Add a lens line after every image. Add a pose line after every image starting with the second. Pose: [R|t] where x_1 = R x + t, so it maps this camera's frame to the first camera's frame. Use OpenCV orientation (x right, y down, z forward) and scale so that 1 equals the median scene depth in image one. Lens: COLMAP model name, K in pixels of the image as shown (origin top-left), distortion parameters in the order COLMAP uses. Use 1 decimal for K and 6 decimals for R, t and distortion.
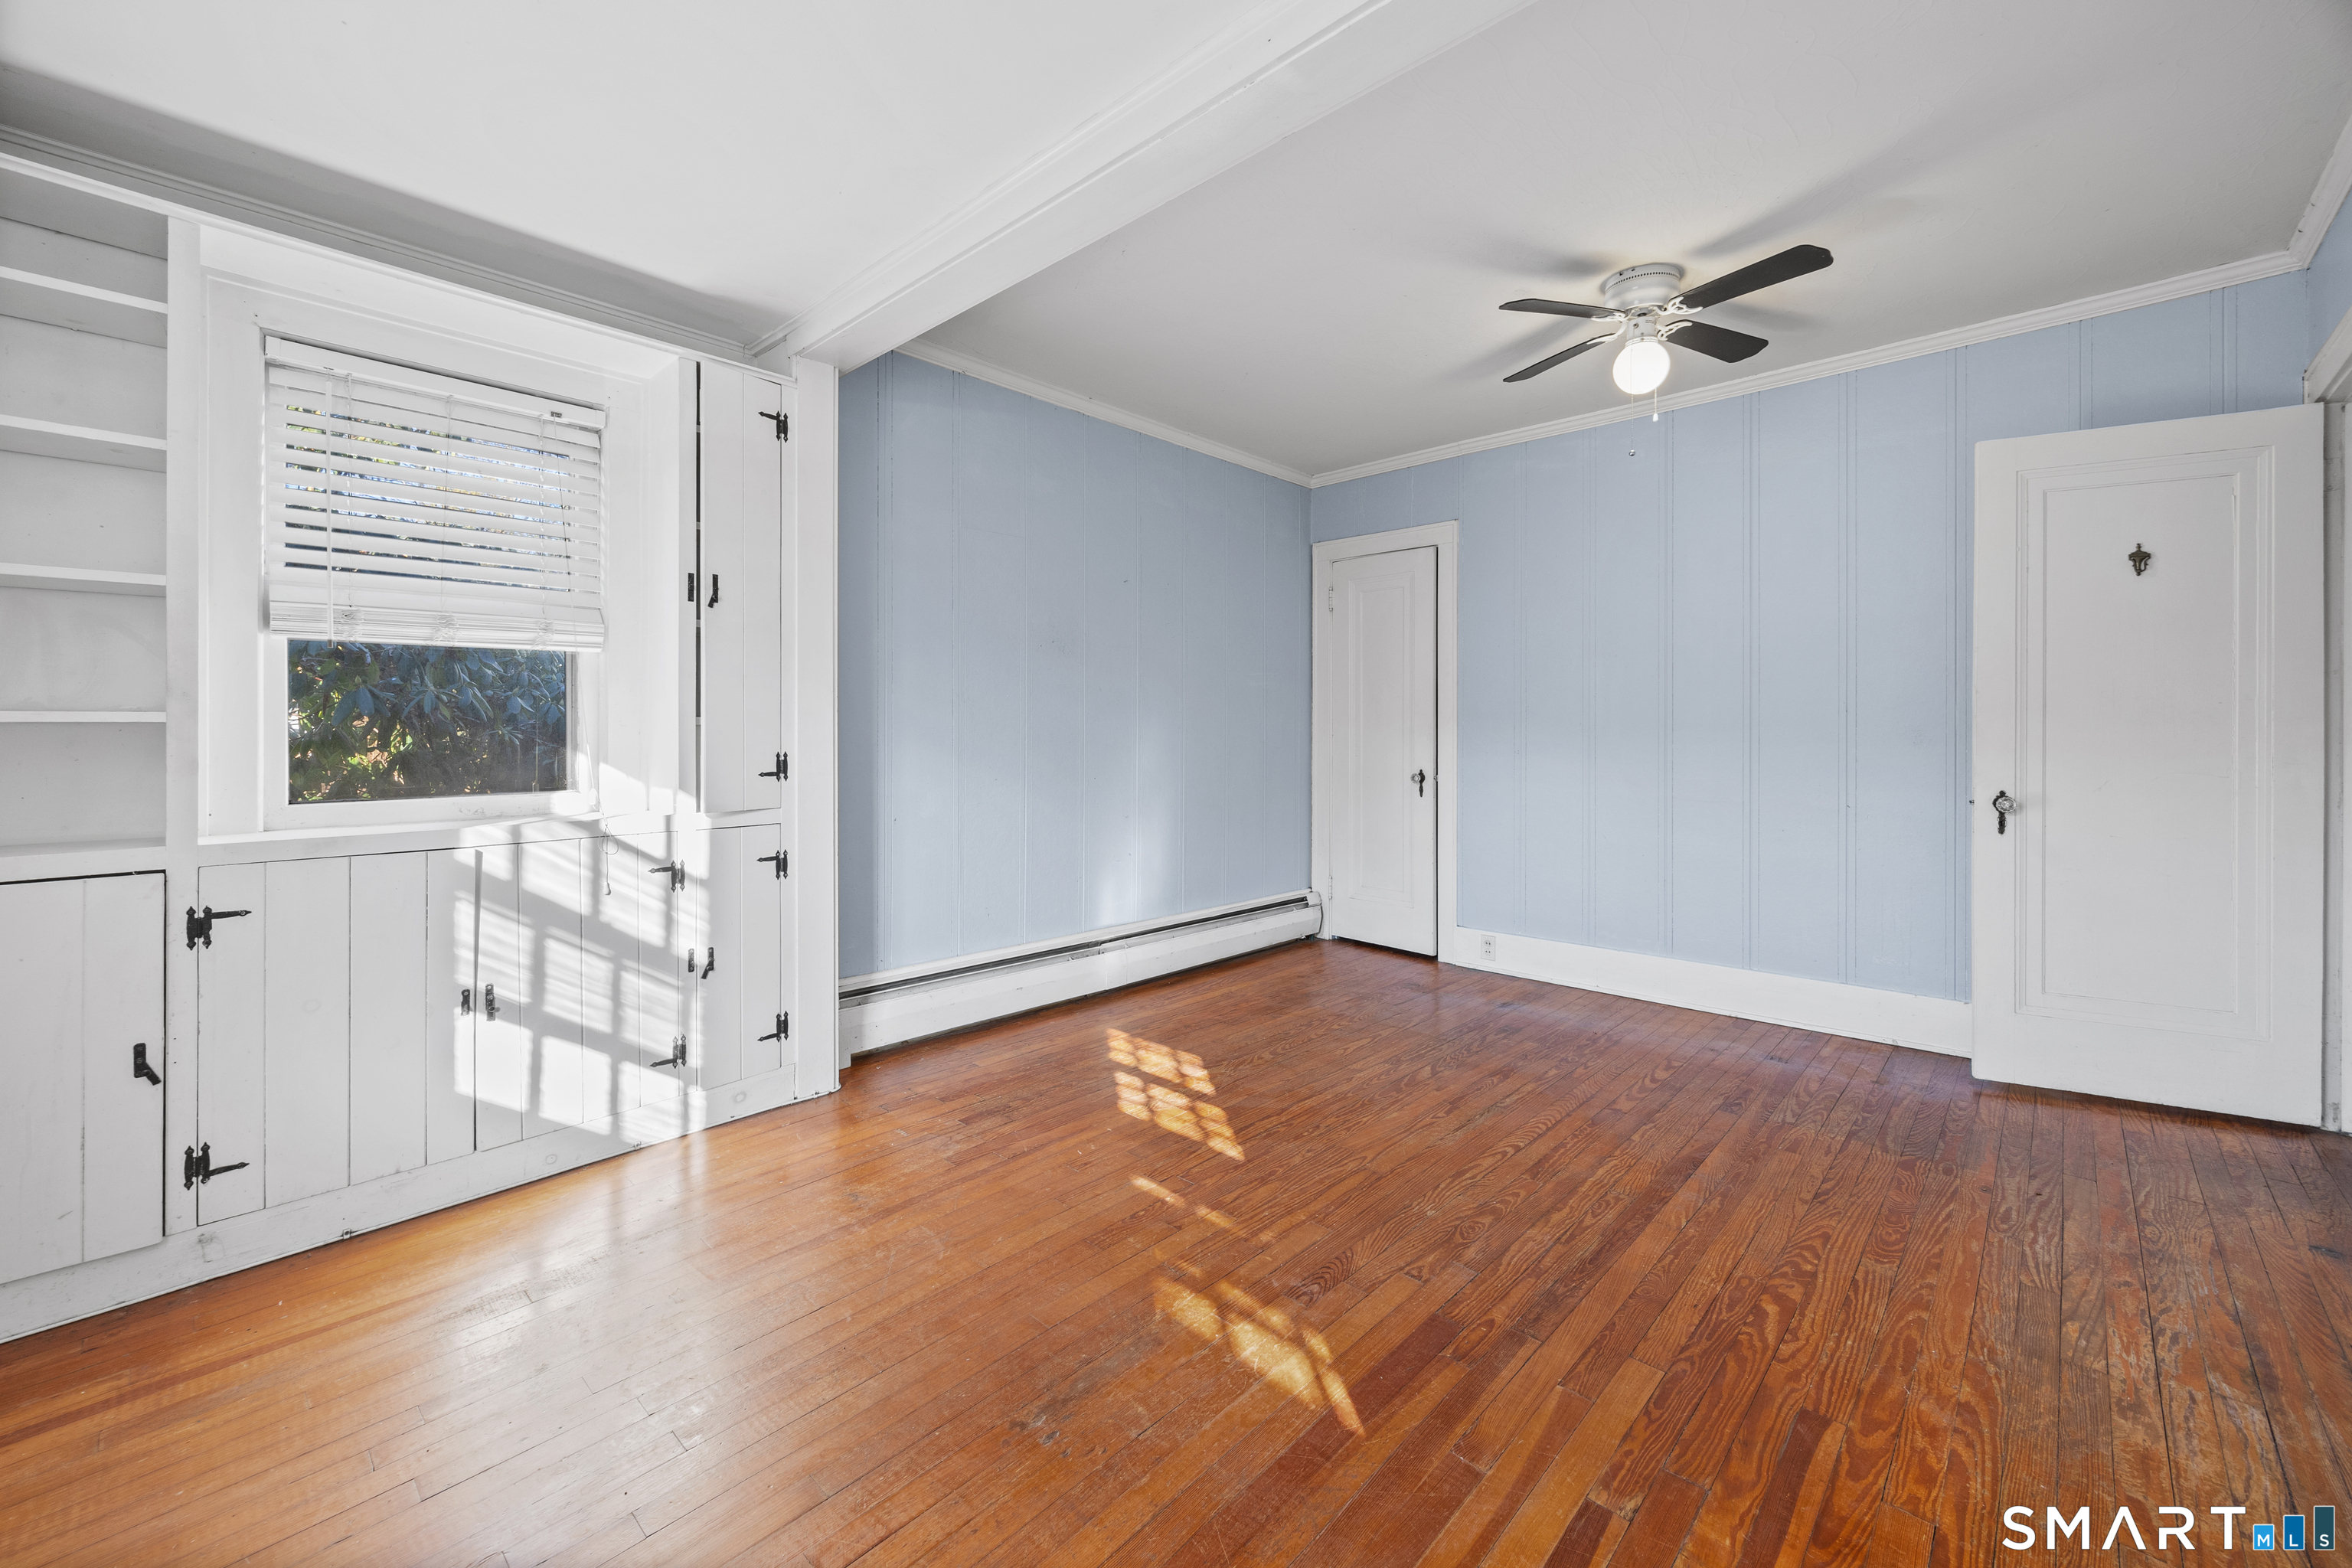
lens RADIAL K [[931.3, 0, 1177.6], [0, 931.3, 730.2], [0, 0, 1]] dist [-0.000459, 0.000201]
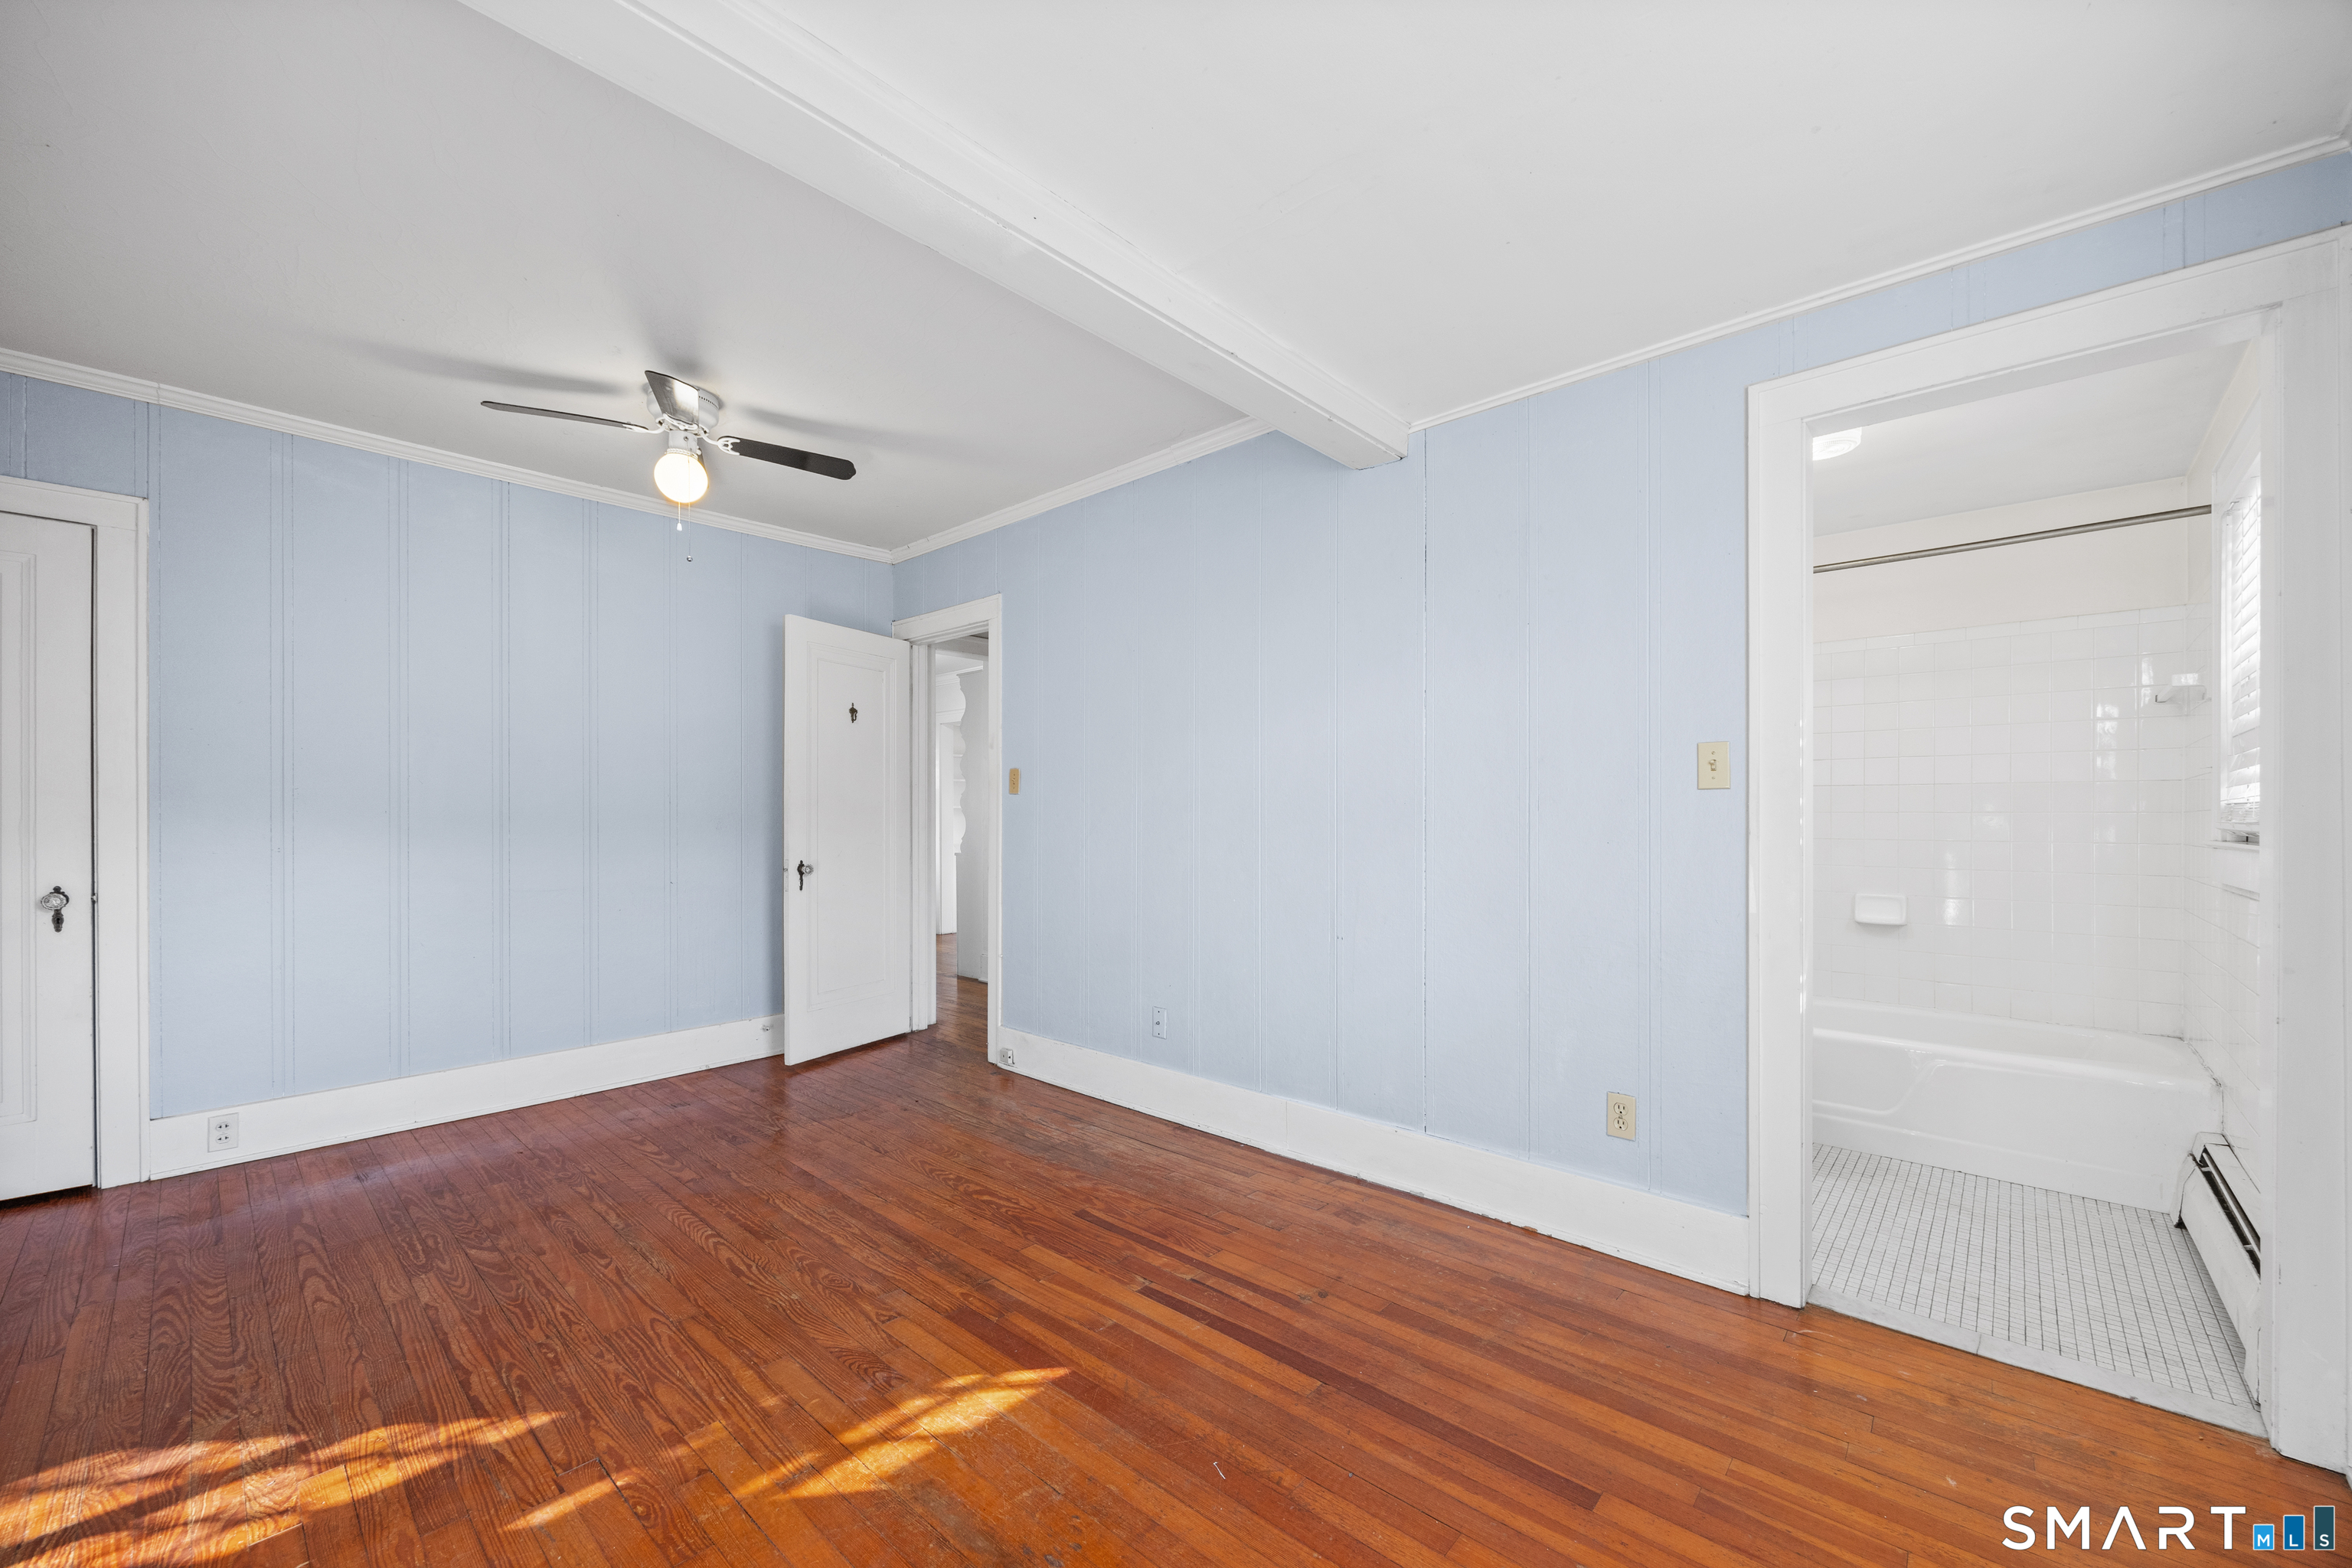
lens RADIAL K [[910.8, 0, 1172.0], [0, 910.8, 813.8], [0, 0, 1]] dist [0.002042, 0.000430]
pose [[-0.012020, 0.003933, 0.999920, -0.646264], [0.003789, 0.999985, -0.003888, 0.000842], [-0.999921, 0.003742, -0.012034, 0.537399]]
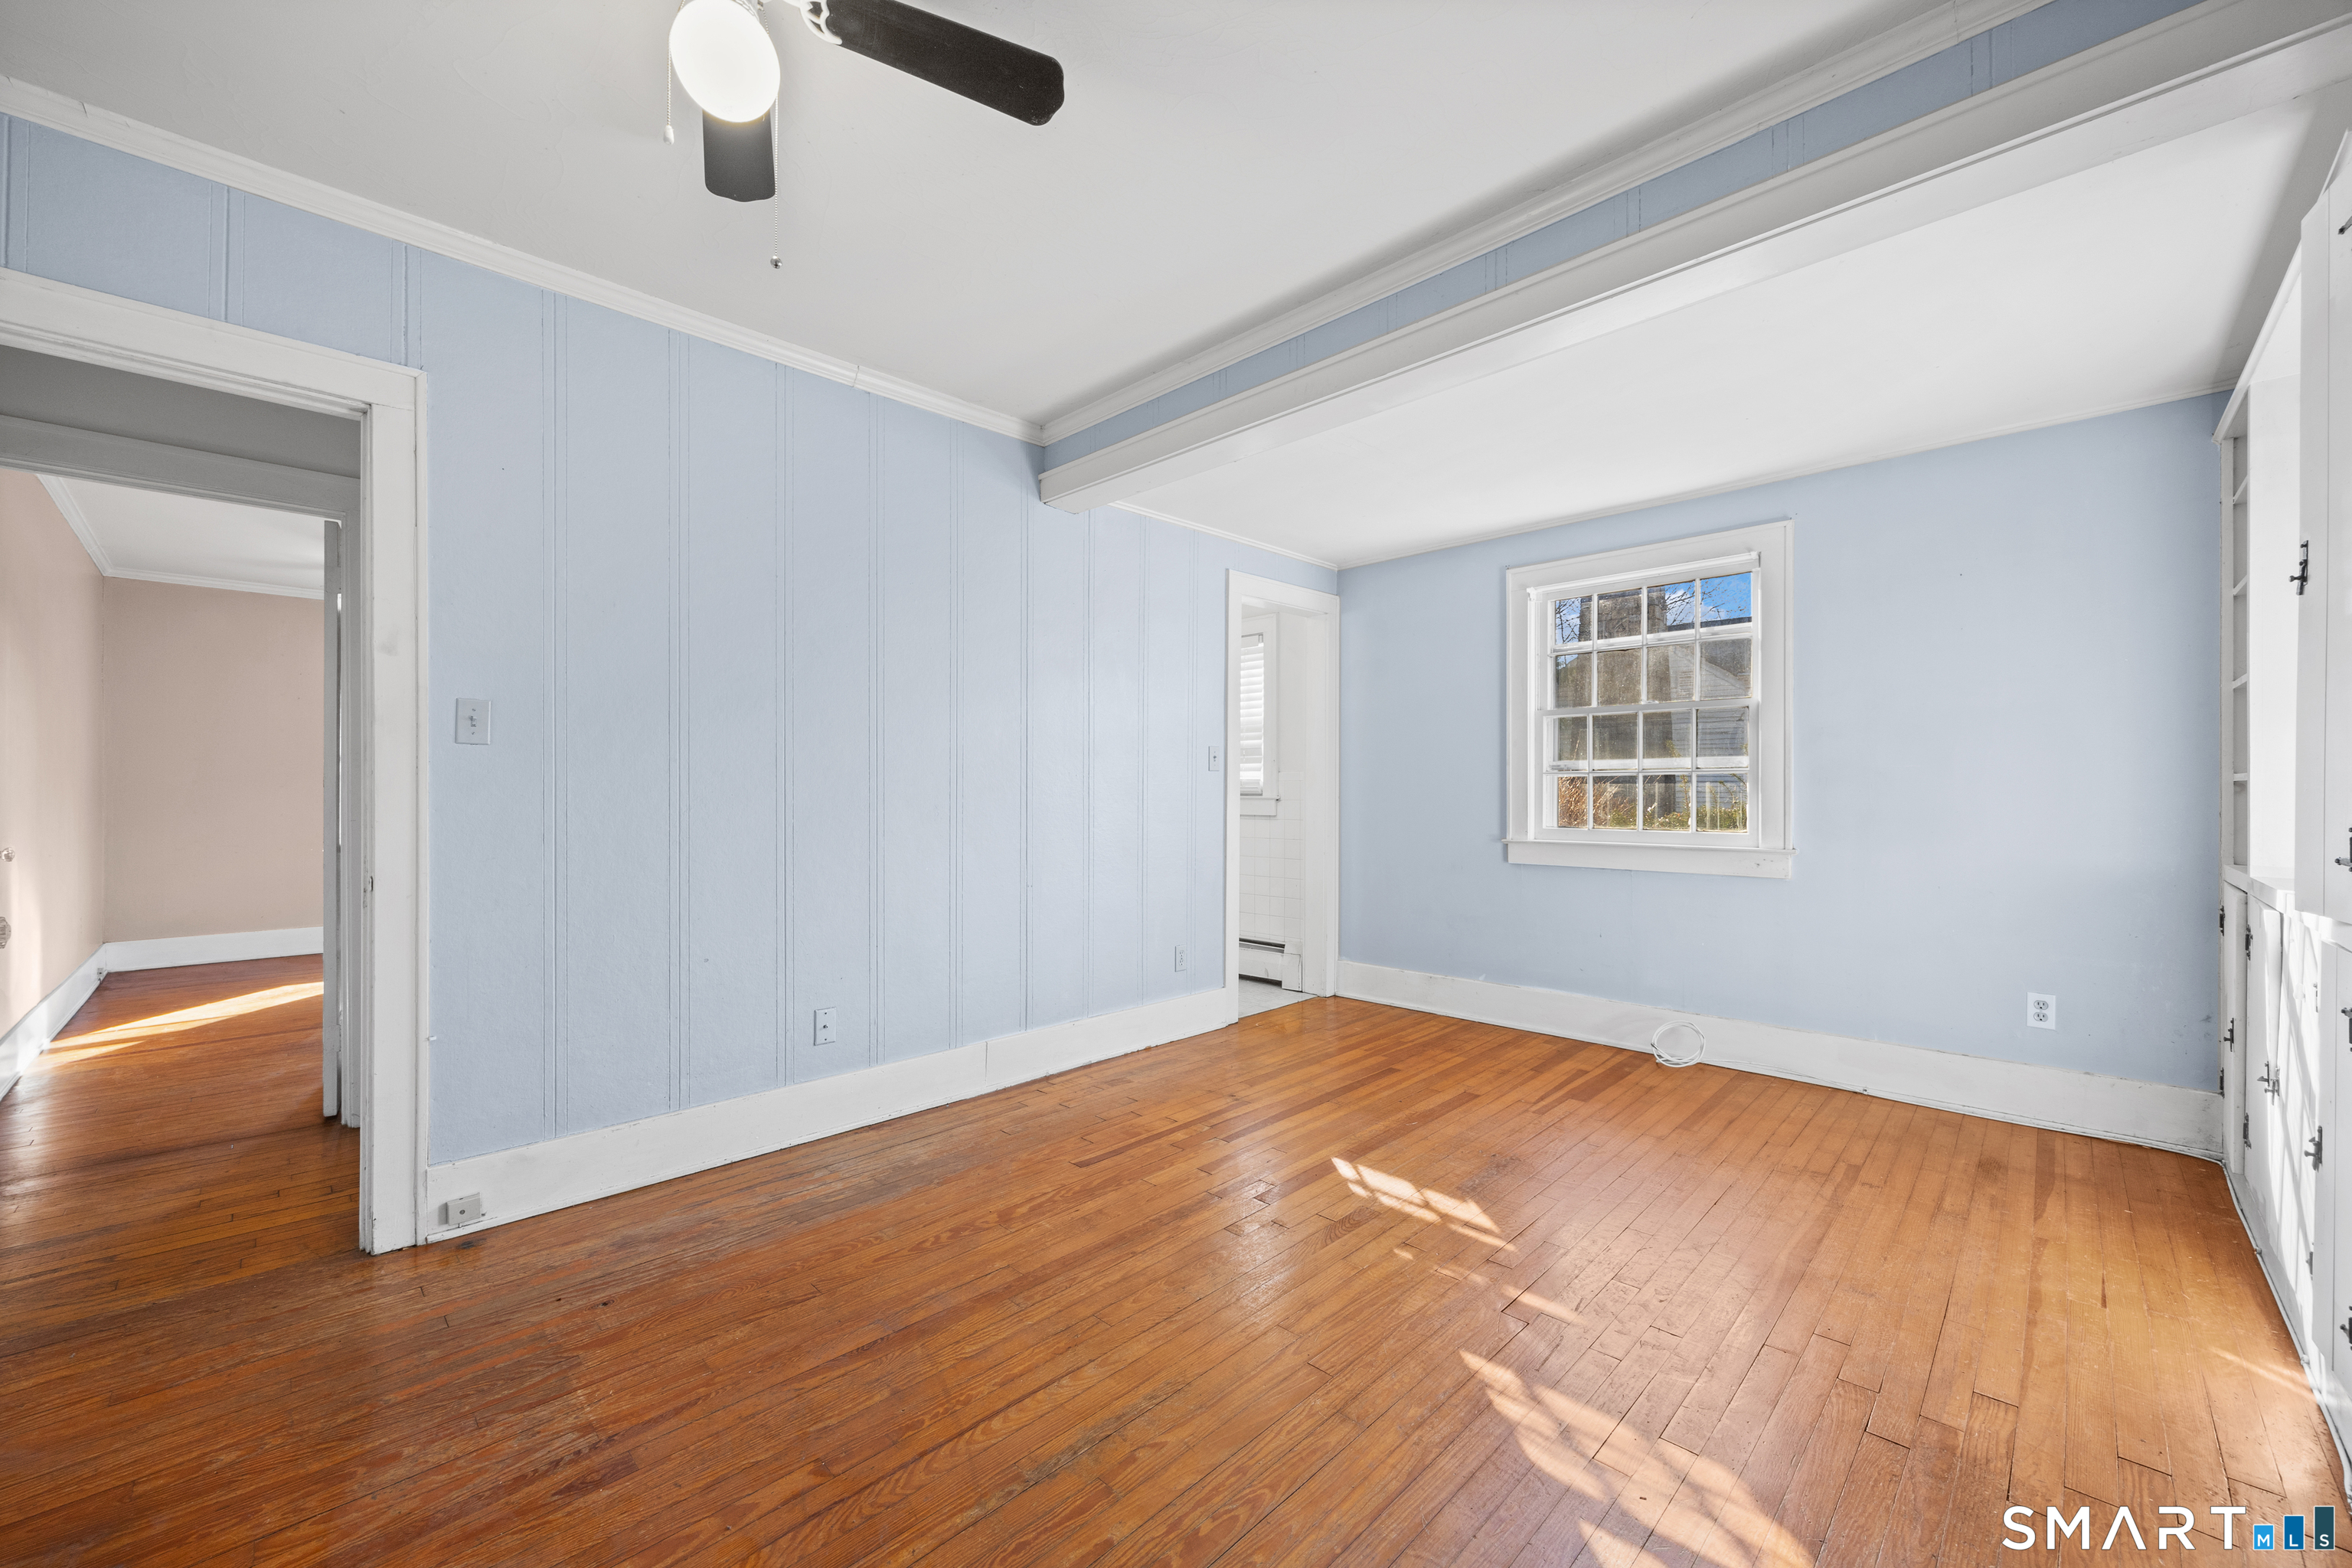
lens RADIAL K [[924.1, 0, 1176.4], [0, 924.1, 808.0], [0, 0, 1]] dist [-0.001661, -0.000023]
pose [[-0.999257, 0.004145, 0.038324, 0.271592], [0.005148, 0.999646, 0.026104, 0.001633], [-0.038203, 0.026281, -0.998924, 1.750434]]
